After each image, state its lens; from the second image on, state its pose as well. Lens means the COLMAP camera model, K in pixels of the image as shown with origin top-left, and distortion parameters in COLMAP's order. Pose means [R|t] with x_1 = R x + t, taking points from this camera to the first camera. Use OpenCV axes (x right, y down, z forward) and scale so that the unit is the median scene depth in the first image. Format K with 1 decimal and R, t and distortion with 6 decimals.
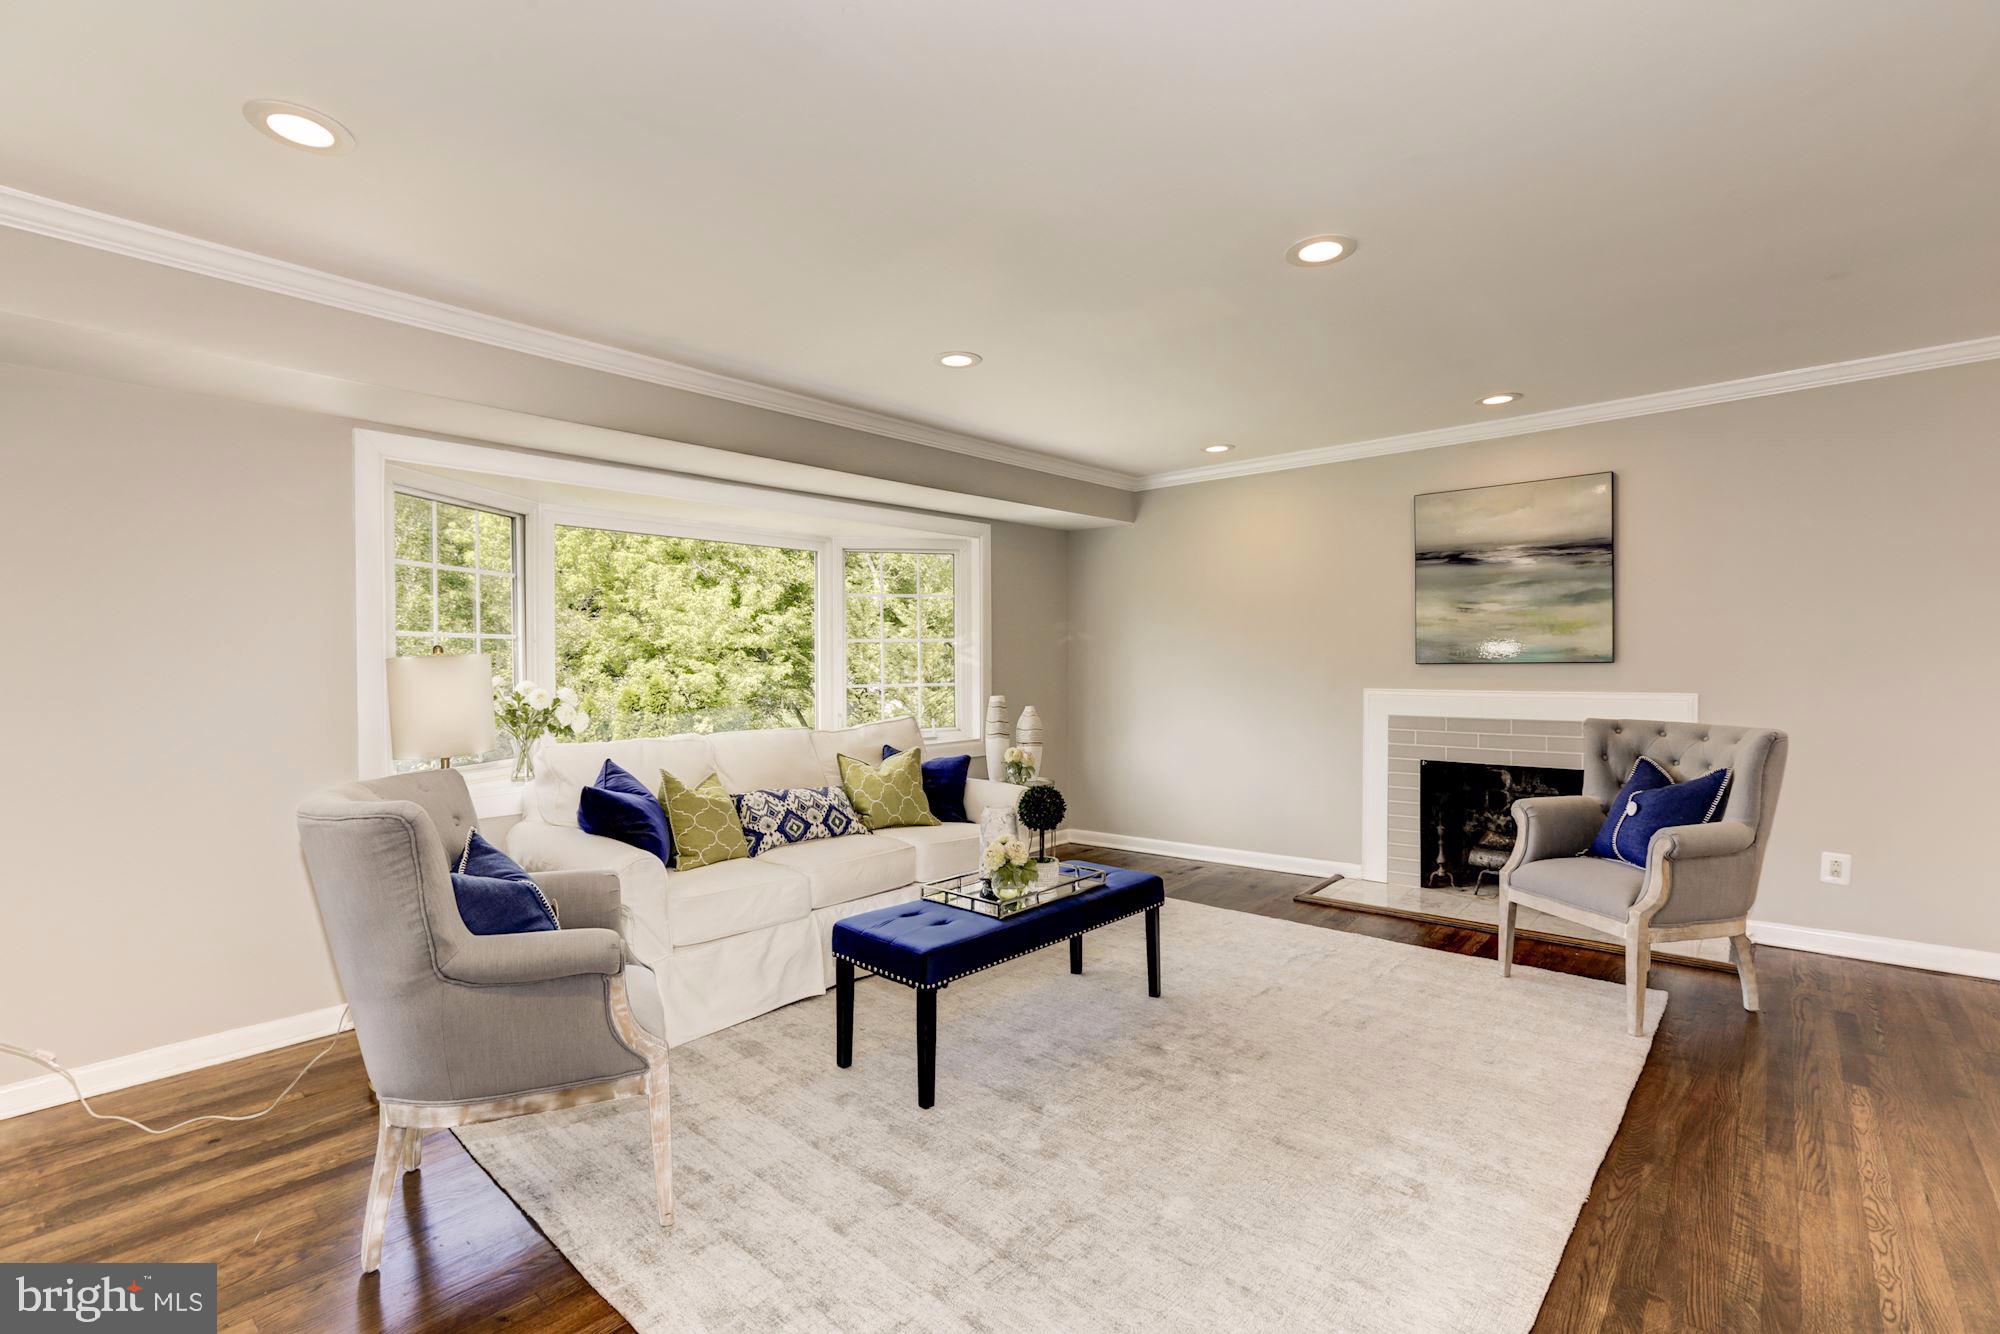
lens RADIAL K [[908.5, 0, 995.8], [0, 908.5, 665.0], [0, 0, 1]] dist [-0.038544, 0.016603]
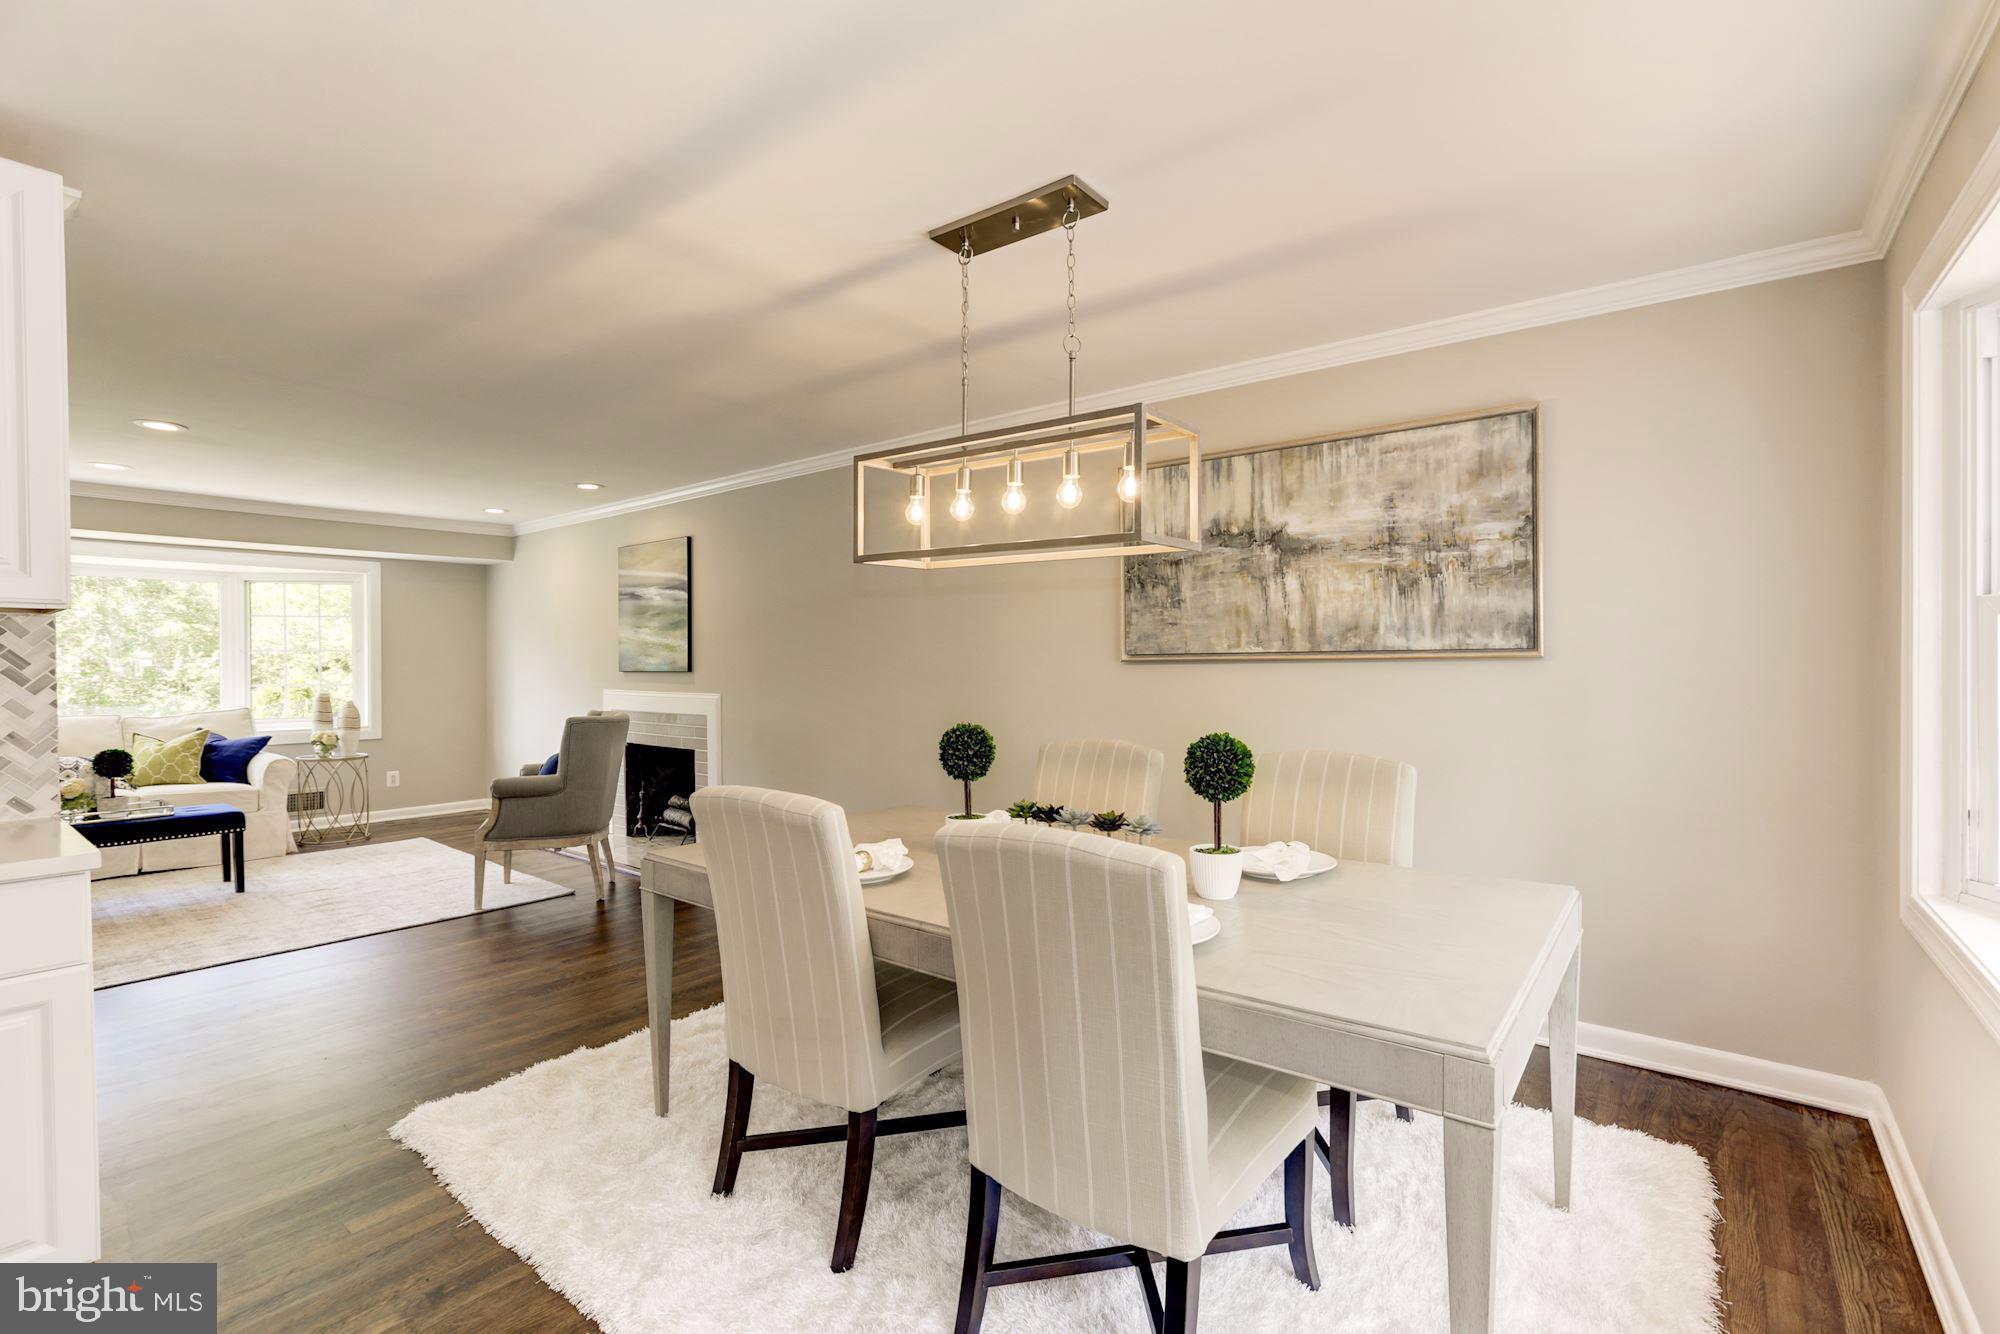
lens RADIAL K [[908.5, 0, 999.1], [0, 908.5, 670.8], [0, 0, 1]] dist [-0.038544, 0.016603]
pose [[0.998289, 0.006142, 0.058155, 1.024665], [-0.006445, 0.999967, 0.005027, -0.014365], [-0.058123, -0.005393, 0.998295, -0.422252]]
